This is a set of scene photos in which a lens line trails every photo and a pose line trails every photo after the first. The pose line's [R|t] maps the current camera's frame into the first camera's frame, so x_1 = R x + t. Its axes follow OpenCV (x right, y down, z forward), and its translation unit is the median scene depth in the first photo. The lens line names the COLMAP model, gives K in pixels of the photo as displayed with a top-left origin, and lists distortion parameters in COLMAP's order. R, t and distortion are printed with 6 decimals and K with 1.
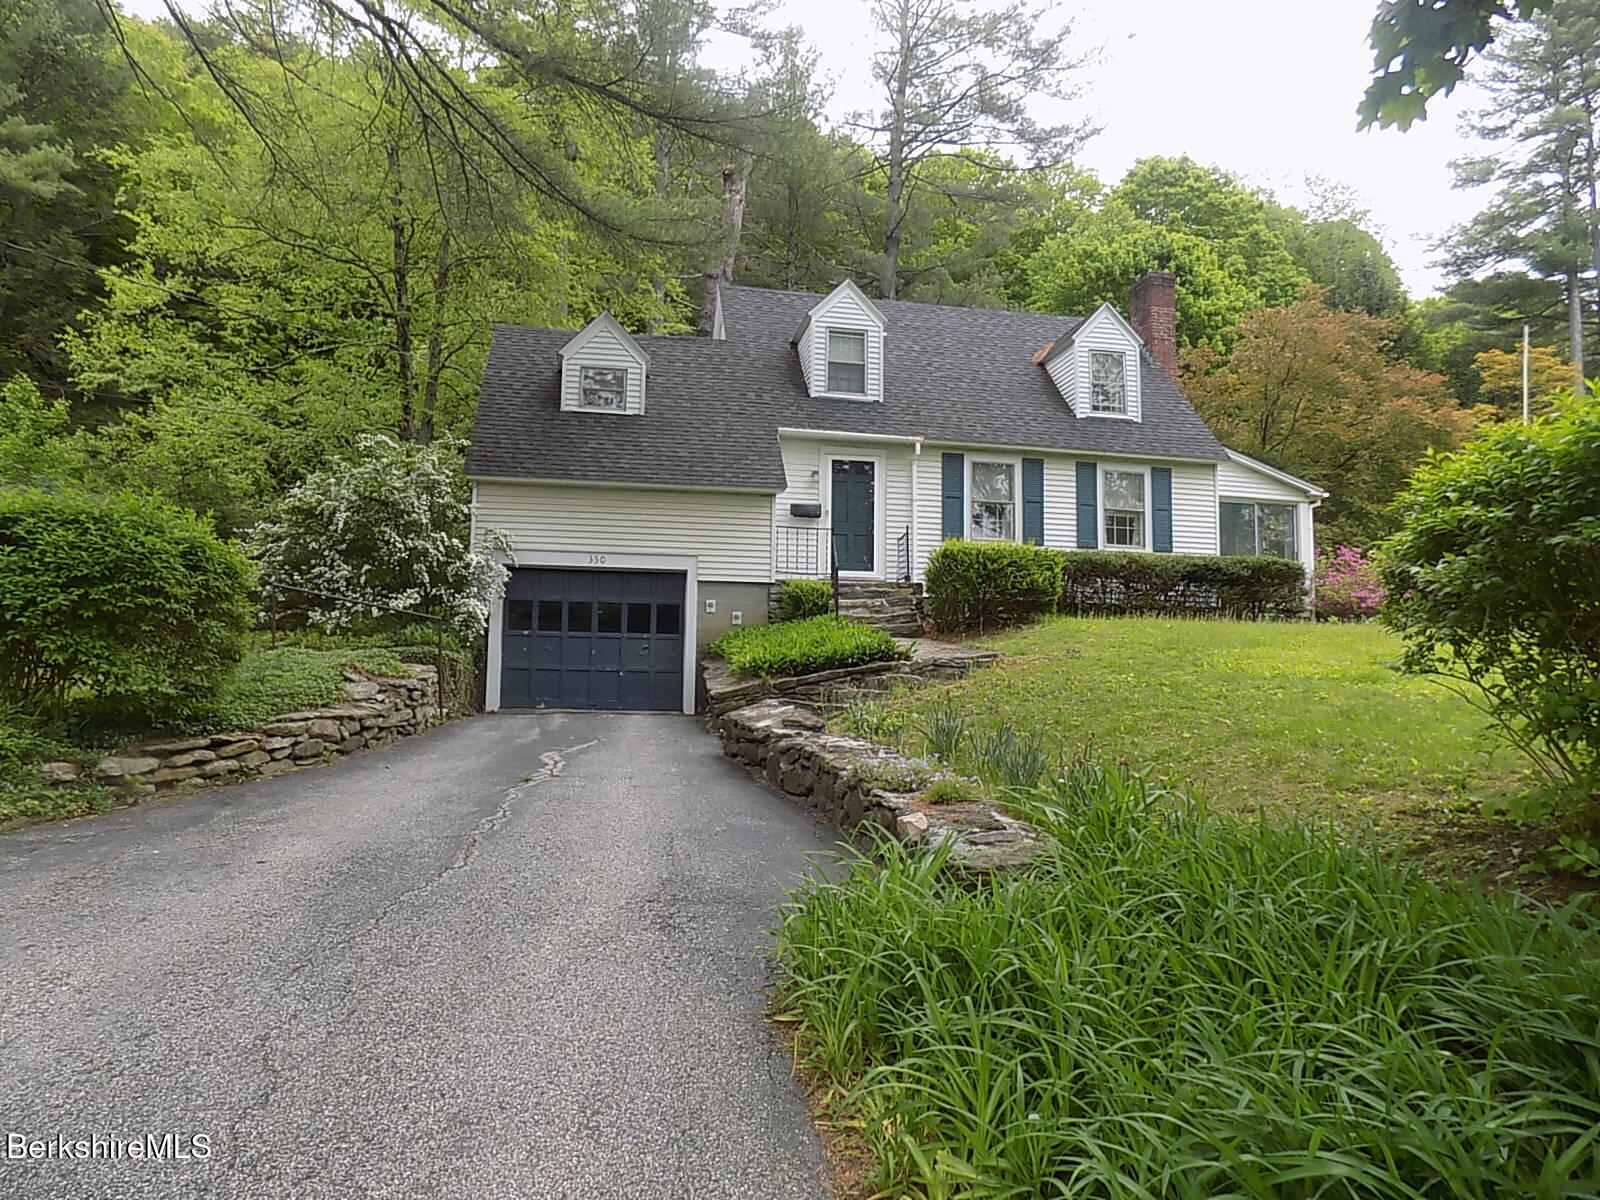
lens RADIAL K [[1081.4, 0, 833.9], [0, 1081.4, 616.1], [0, 0, 1]] dist [-0.069090, 0.069512]
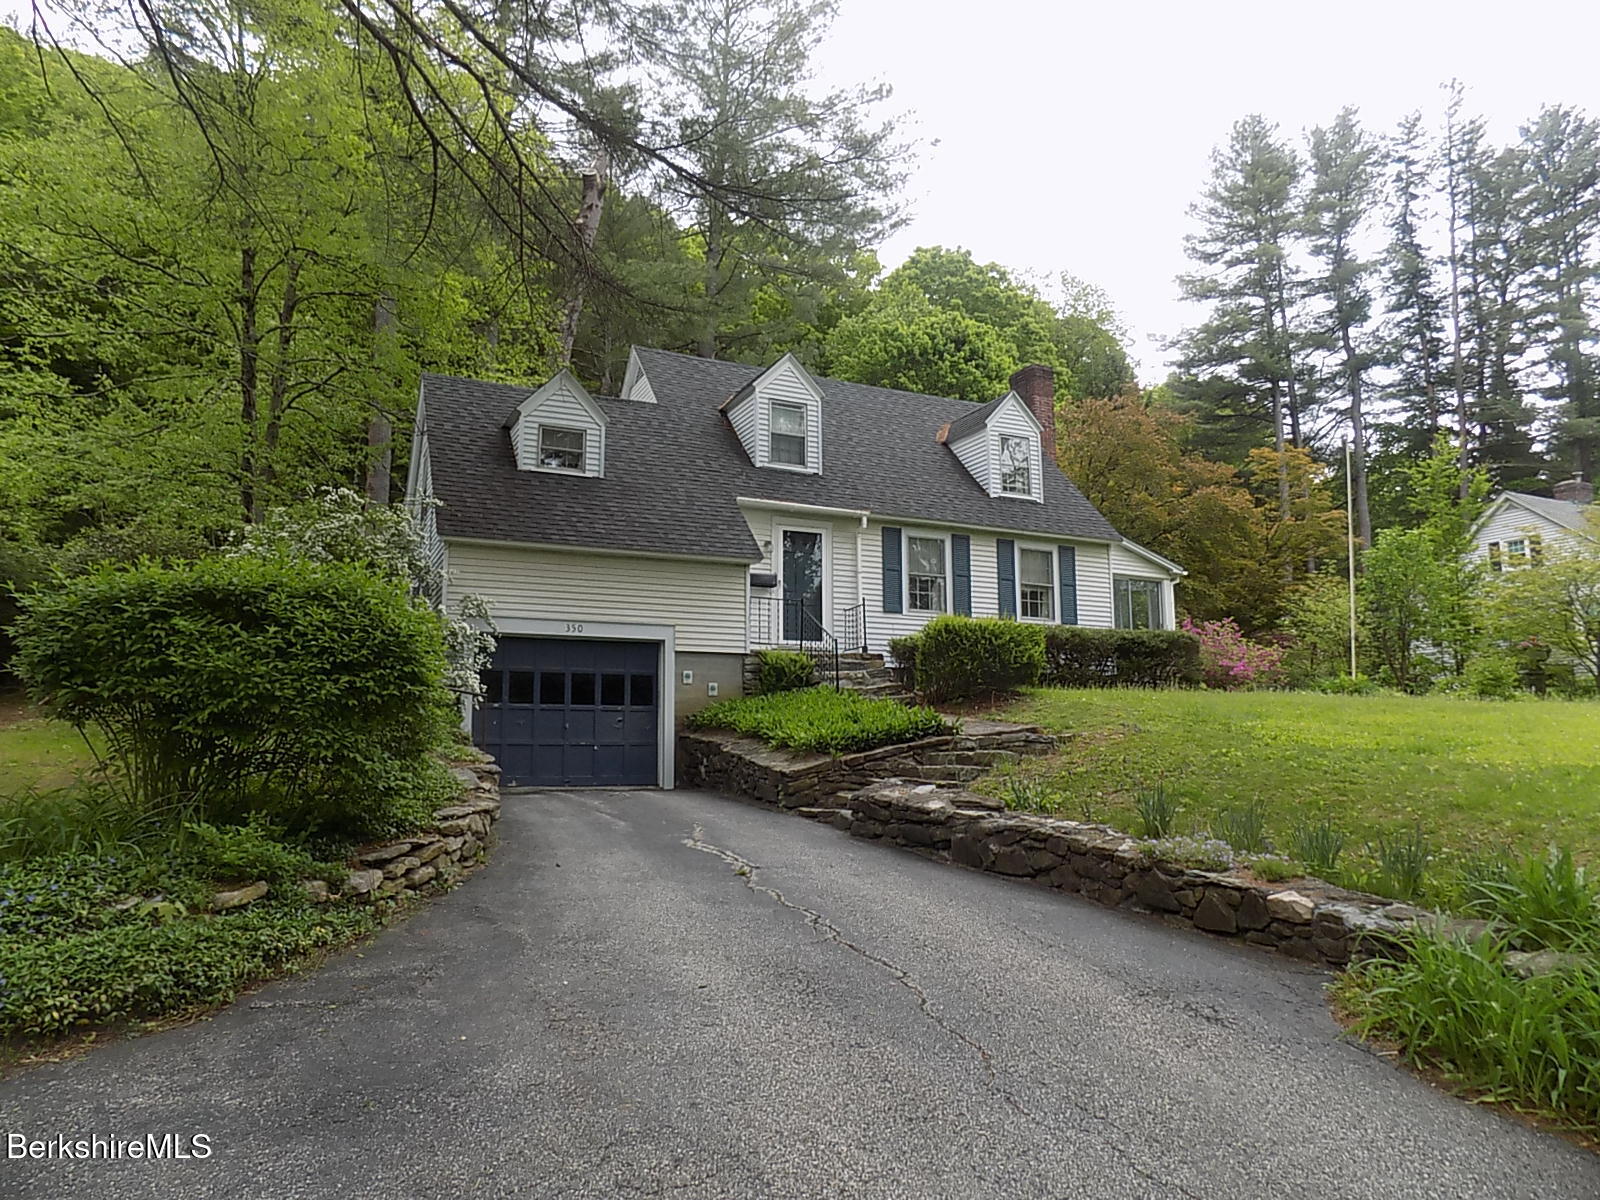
lens RADIAL K [[1081.4, 0, 810.8], [0, 1081.4, 603.1], [0, 0, 1]] dist [-0.069090, 0.069512]
pose [[0.967918, 0.018014, 0.250621, -0.218653], [-0.002523, 0.998073, -0.061998, -0.013541], [-0.251255, 0.059376, 0.966098, 0.020098]]
